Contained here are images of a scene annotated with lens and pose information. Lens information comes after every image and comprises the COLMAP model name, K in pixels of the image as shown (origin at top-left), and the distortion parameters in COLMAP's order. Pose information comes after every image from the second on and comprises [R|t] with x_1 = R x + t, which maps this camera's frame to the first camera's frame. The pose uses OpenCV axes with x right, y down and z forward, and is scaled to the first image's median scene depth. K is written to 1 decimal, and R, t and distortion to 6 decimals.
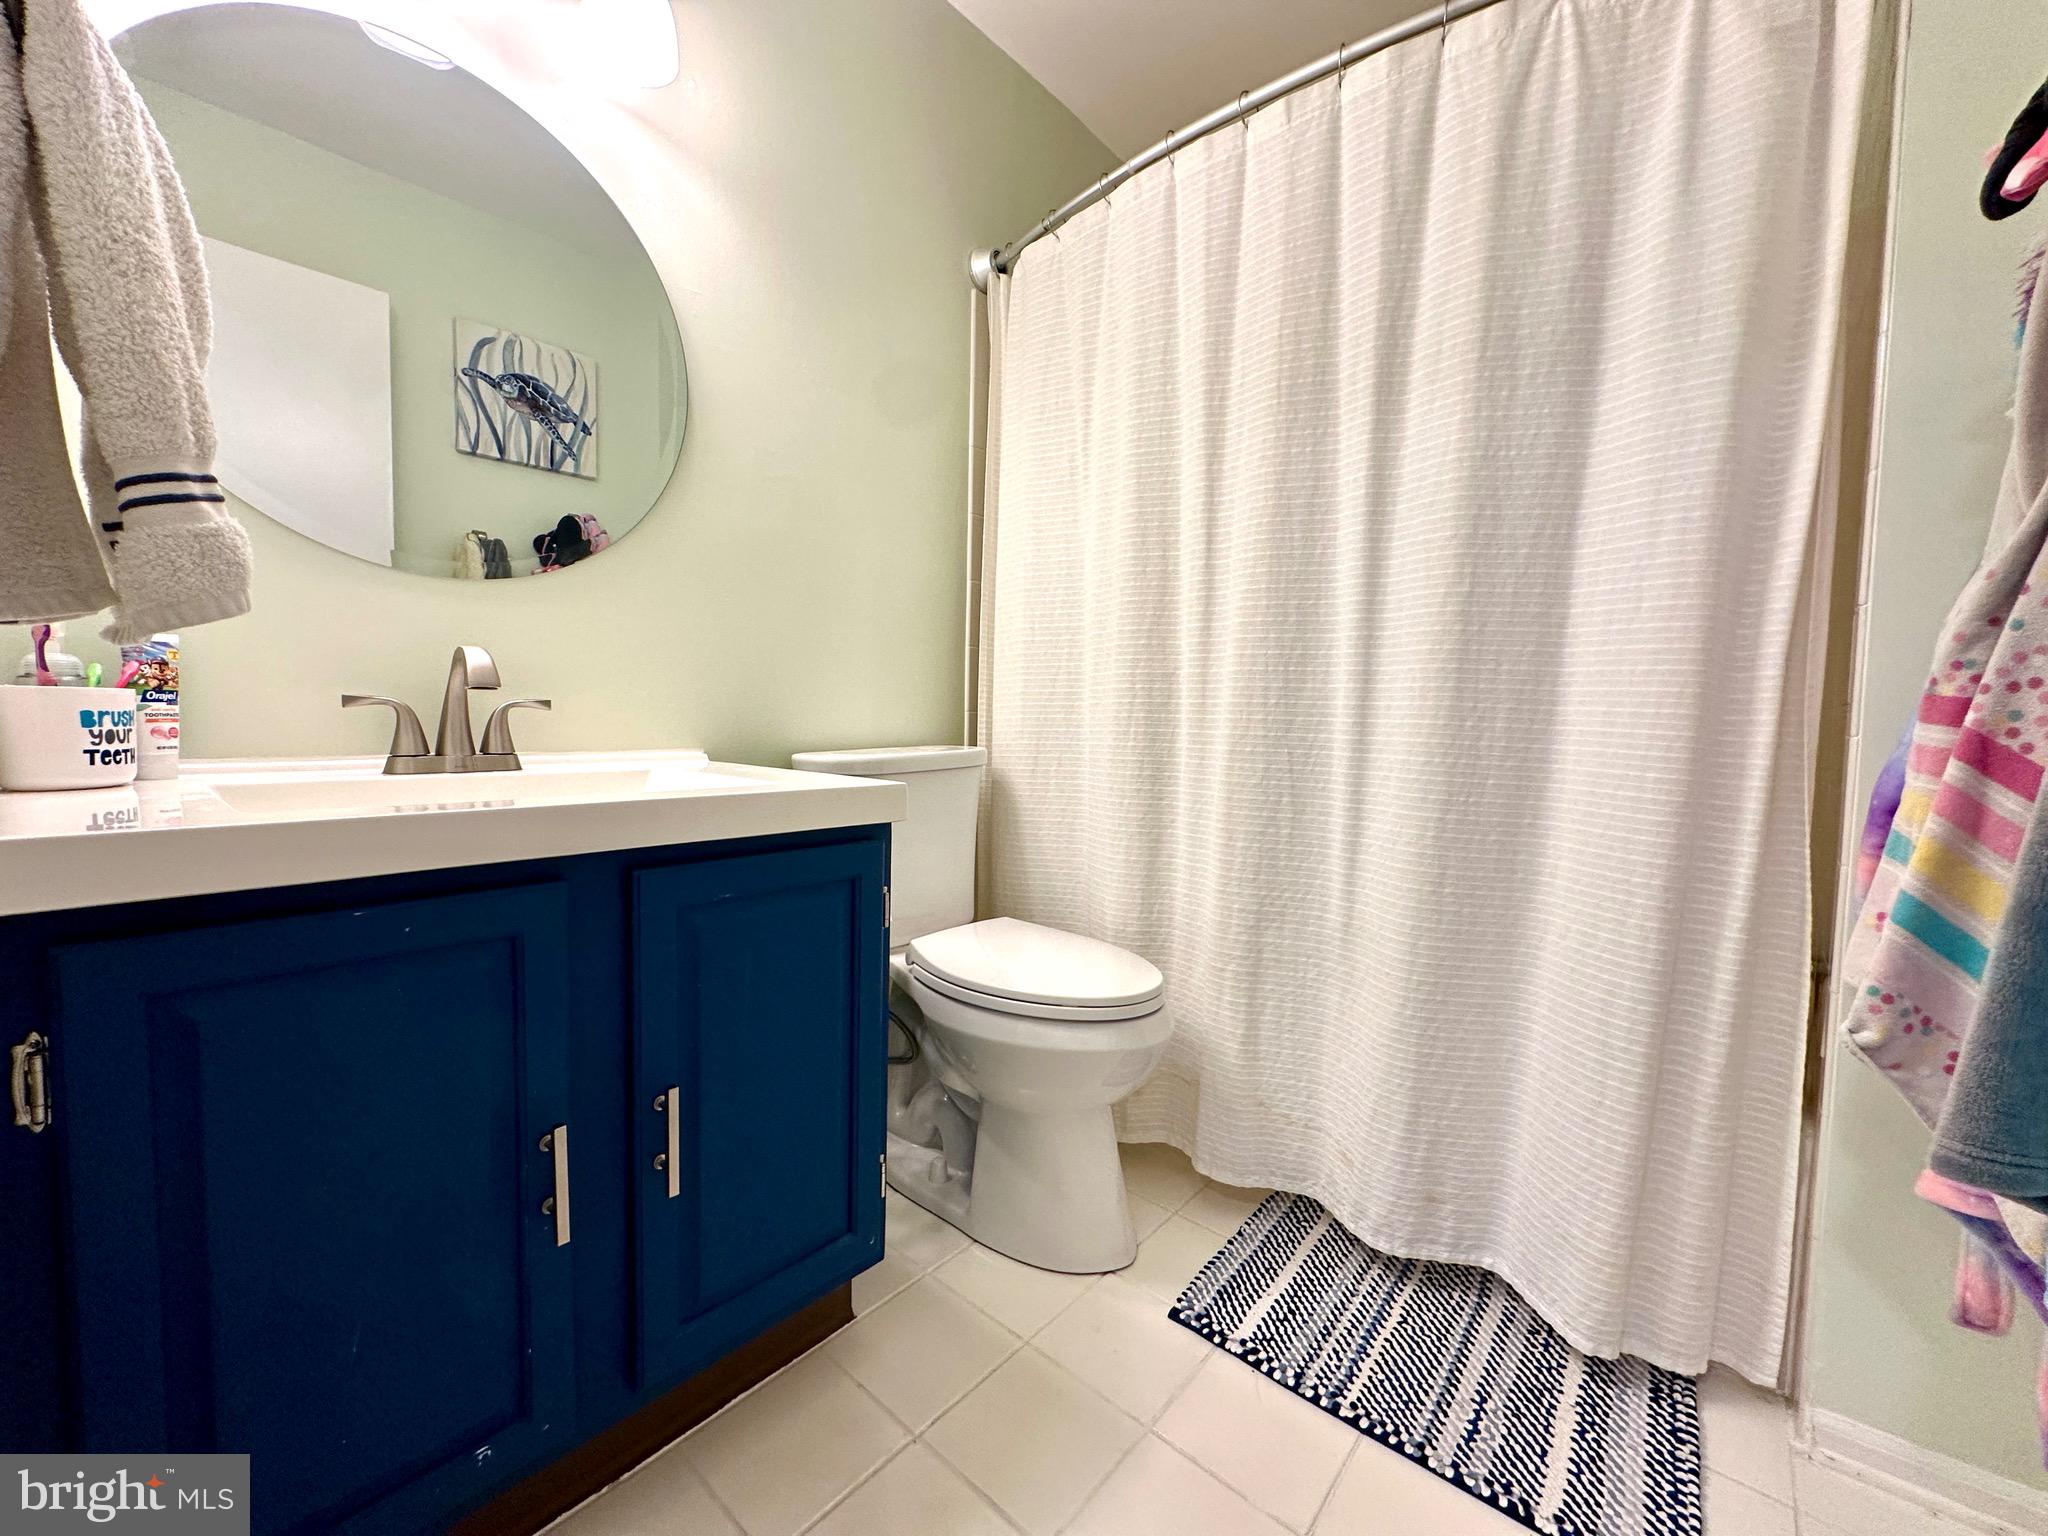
lens RADIAL K [[818.4, 0, 1027.4], [0, 818.4, 760.9], [0, 0, 1]] dist [-0.004890, 0.002148]
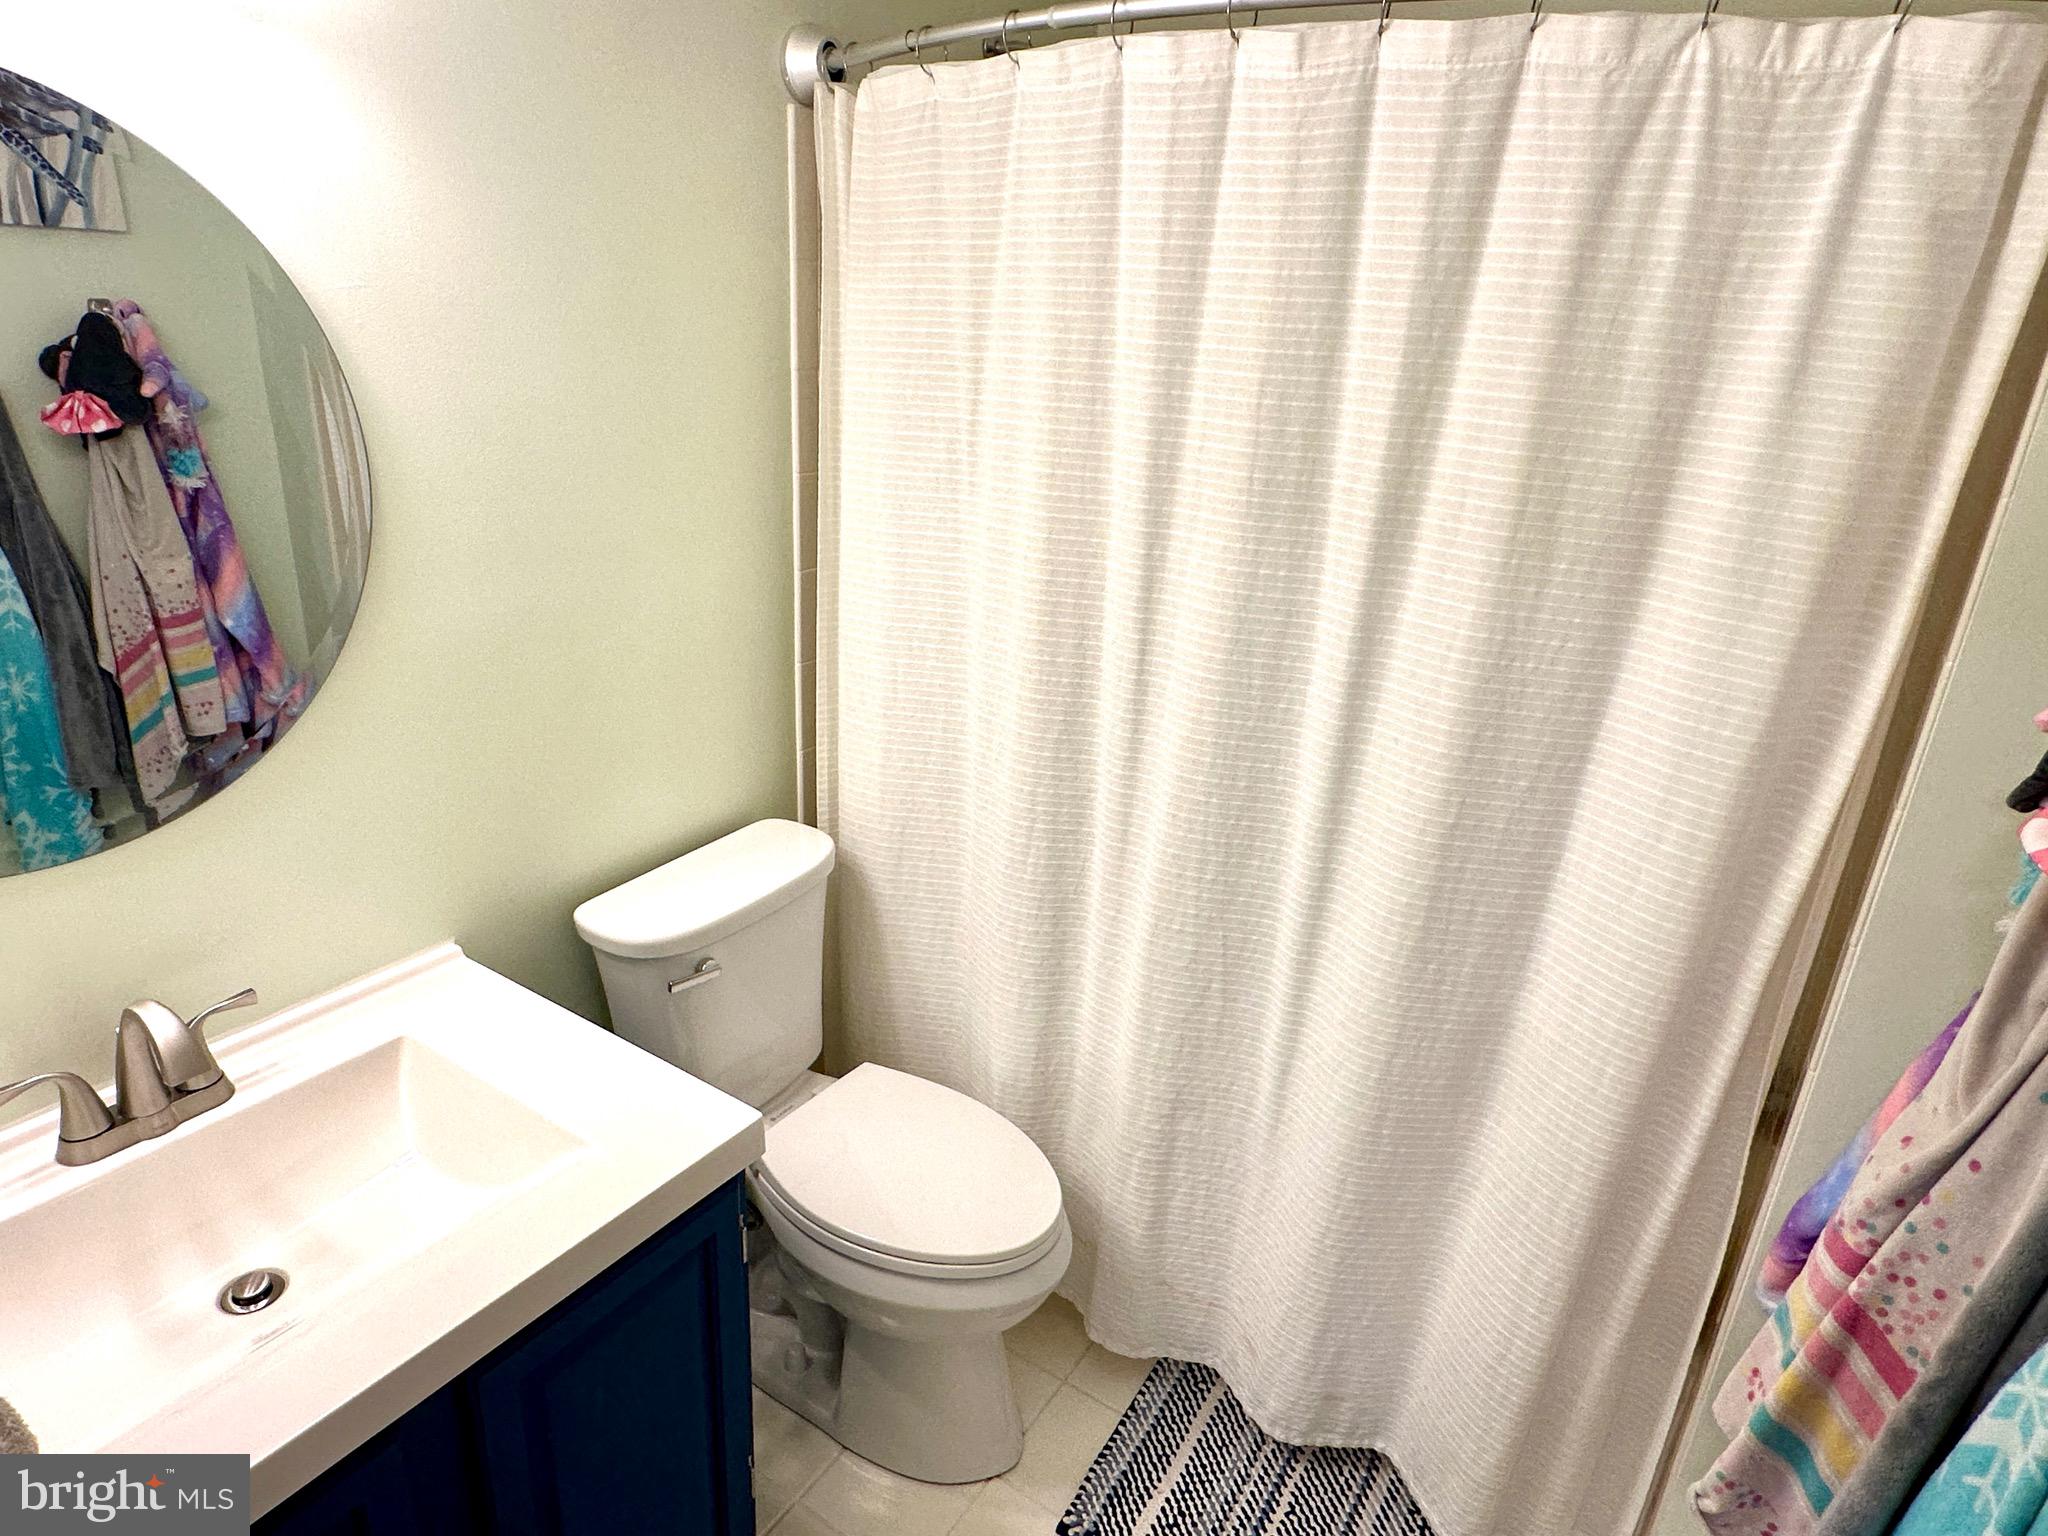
lens RADIAL K [[1210.8, 0, 1011.9], [0, 1210.8, 769.1], [0, 0, 1]] dist [-0.001282, 0.000899]
pose [[0.990769, -0.020044, 0.134074, -0.045883], [-0.022916, 0.950014, 0.311365, -0.542717], [-0.133614, -0.311563, 0.940785, -0.046196]]
